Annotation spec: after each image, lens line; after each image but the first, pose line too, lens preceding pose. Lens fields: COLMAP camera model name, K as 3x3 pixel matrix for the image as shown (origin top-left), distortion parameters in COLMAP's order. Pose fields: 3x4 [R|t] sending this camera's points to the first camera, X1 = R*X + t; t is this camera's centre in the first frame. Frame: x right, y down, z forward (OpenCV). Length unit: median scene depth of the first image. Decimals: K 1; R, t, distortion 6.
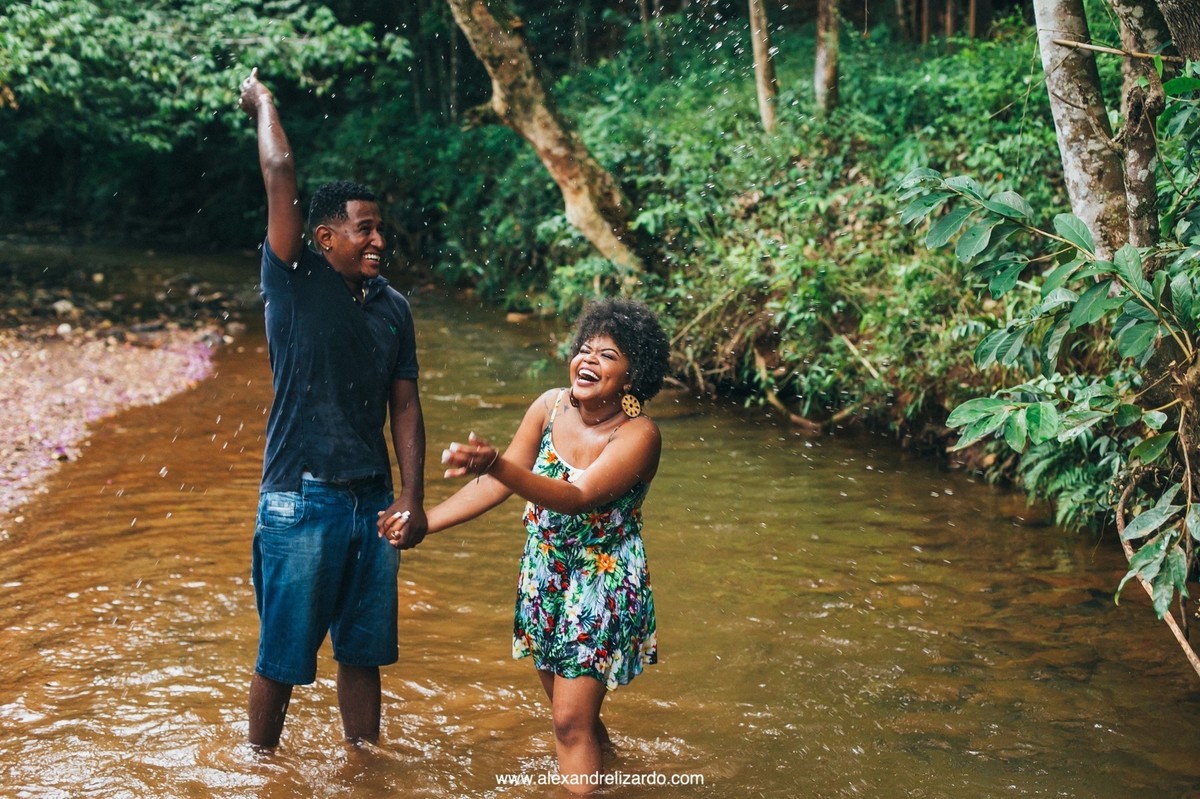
lens RADIAL K [[1760.9, 0, 601.0], [0, 1760.9, 402.7], [0, 0, 1]] dist [-0.134064, 0.148989]
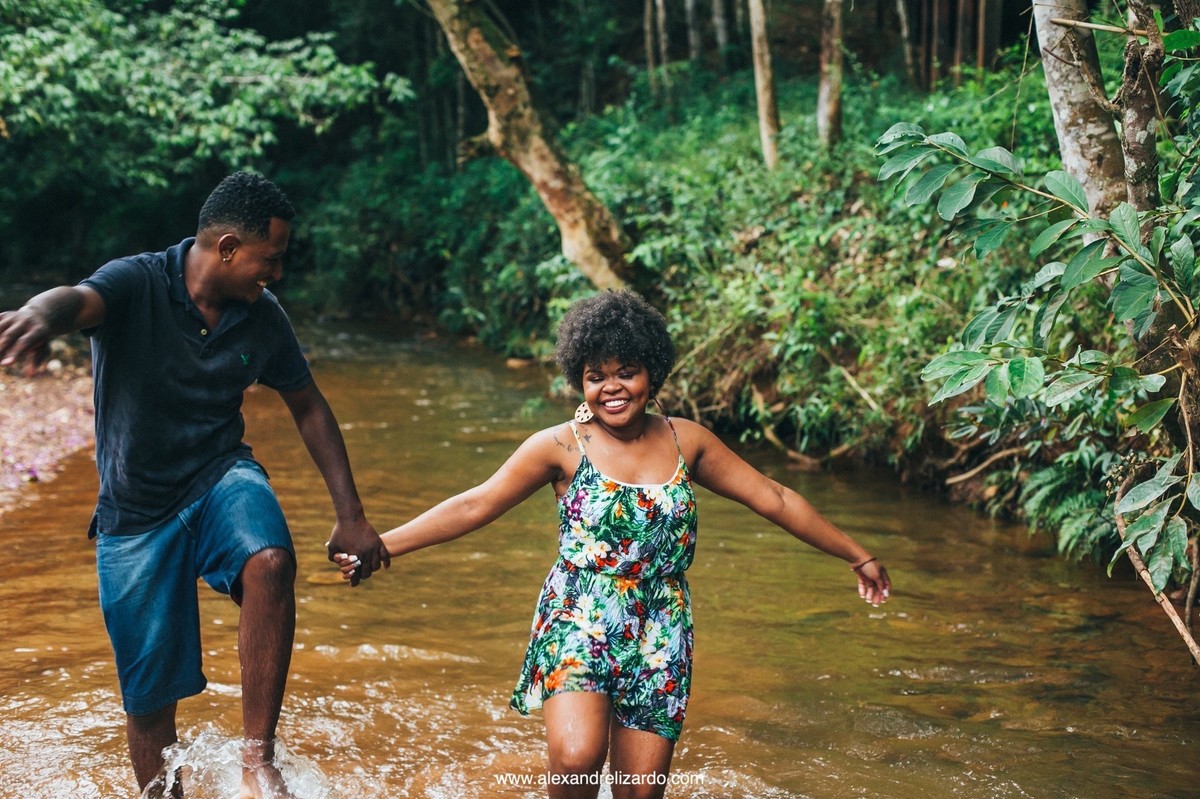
lens RADIAL K [[1763.9, 0, 602.7], [0, 1763.9, 400.6], [0, 0, 1]] dist [-0.135129, 0.143162]
pose [[0.999920, 0.011099, -0.006060, 0.009856], [-0.011331, 0.999153, -0.039566, 0.016722], [0.005616, 0.039632, 0.999199, 0.023432]]
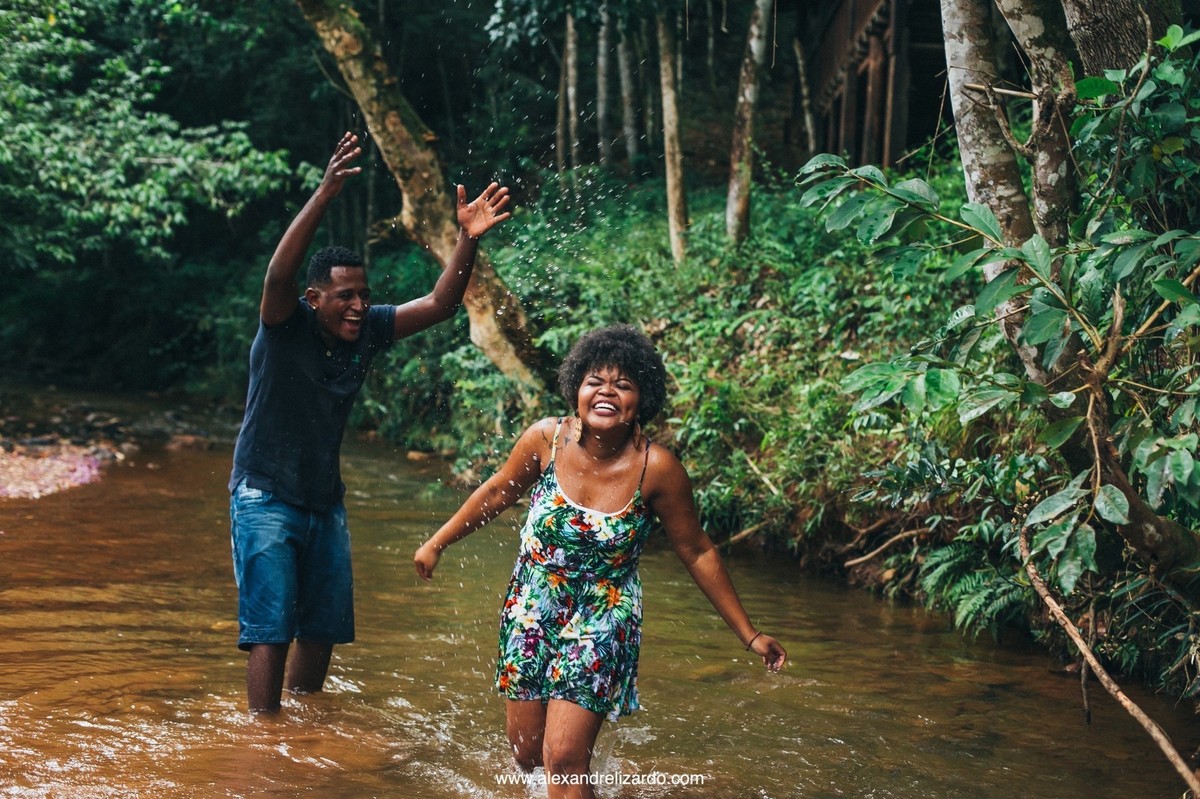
lens RADIAL K [[1758.8, 0, 601.3], [0, 1758.8, 403.5], [0, 0, 1]] dist [-0.131169, 0.123556]
pose [[0.997561, 0.048238, 0.050448, 0.006039], [-0.042652, 0.993398, -0.106491, 0.035197], [-0.055251, 0.104079, 0.993033, 0.021338]]
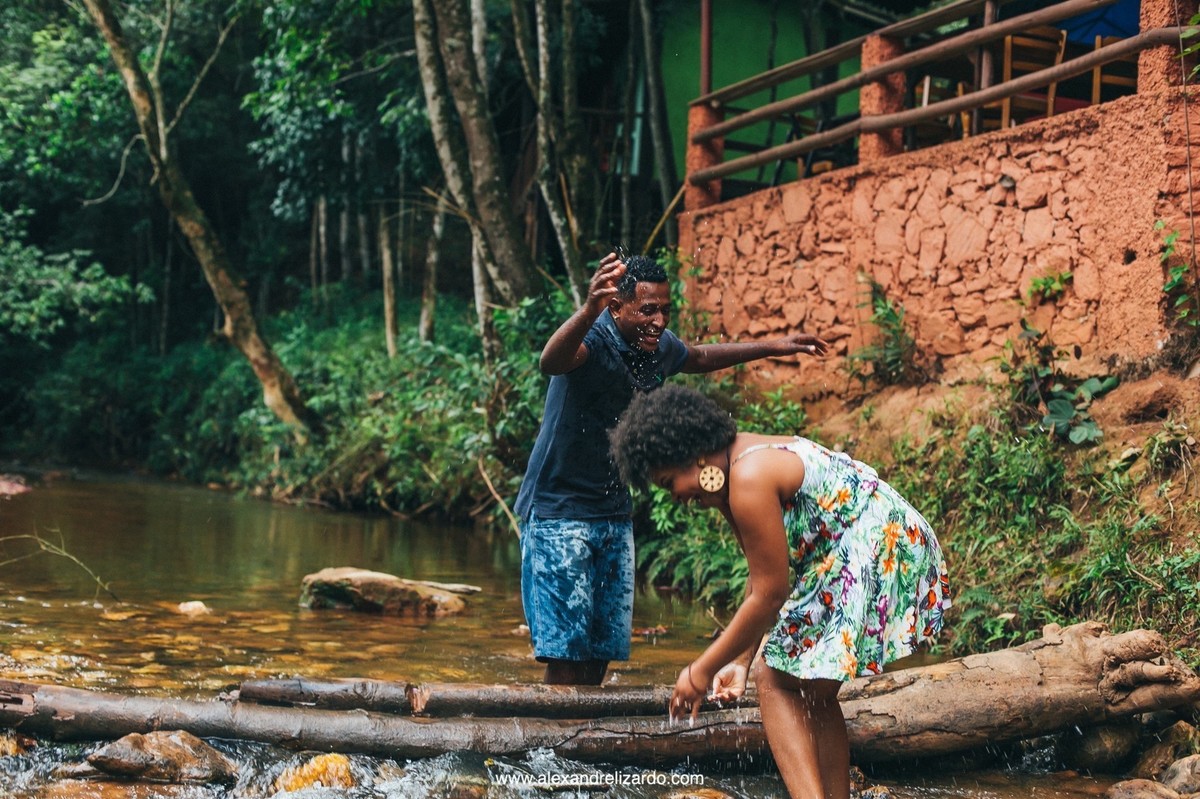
lens RADIAL K [[1763.9, 0, 602.7], [0, 1763.9, 400.6], [0, 0, 1]] dist [-0.135129, 0.143162]
pose [[0.979354, 0.053419, 0.194968, -0.031973], [-0.022799, 0.987488, -0.156039, 0.148823], [-0.200864, 0.148372, 0.968318, -0.681212]]
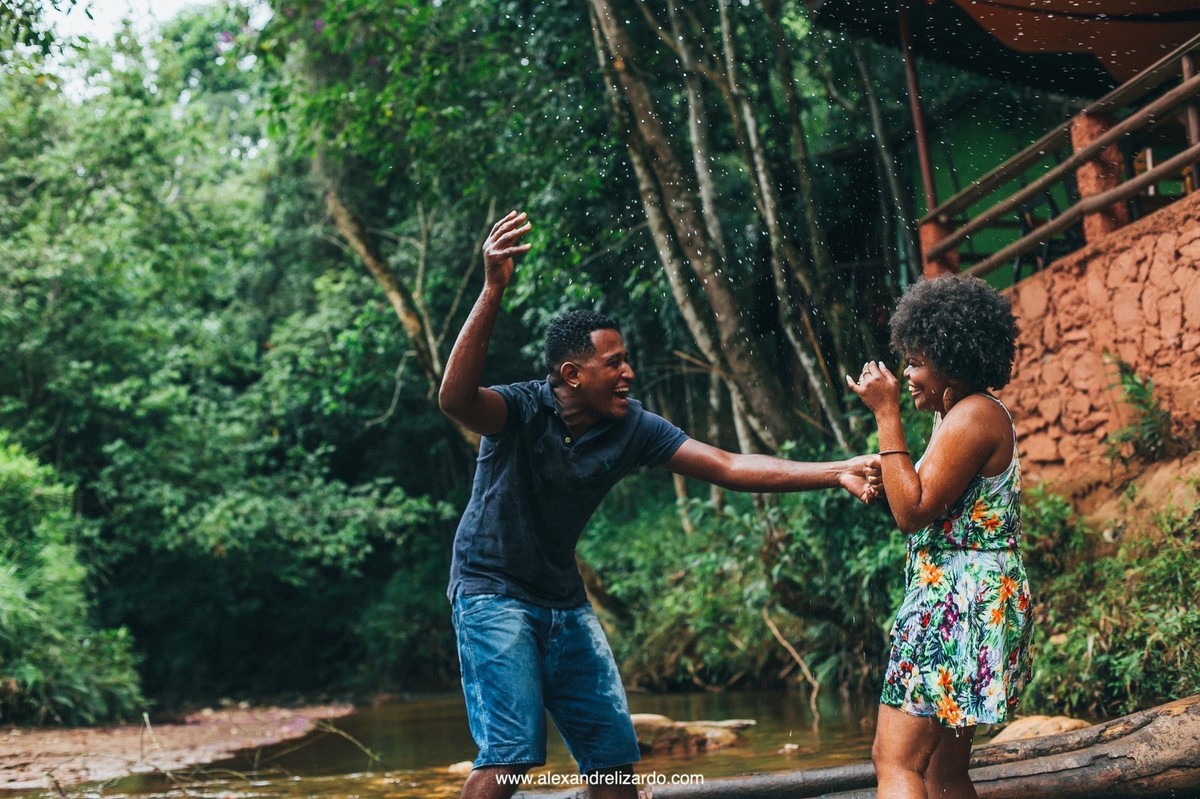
lens RADIAL K [[1766.9, 0, 600.0], [0, 1766.9, 399.5], [0, 0, 1]] dist [-0.137400, 0.137688]
pose [[0.996669, -0.080405, 0.013625, 0.001383], [0.081104, 0.959822, -0.268633, 0.173802], [0.008522, 0.268843, 0.963146, -0.681610]]
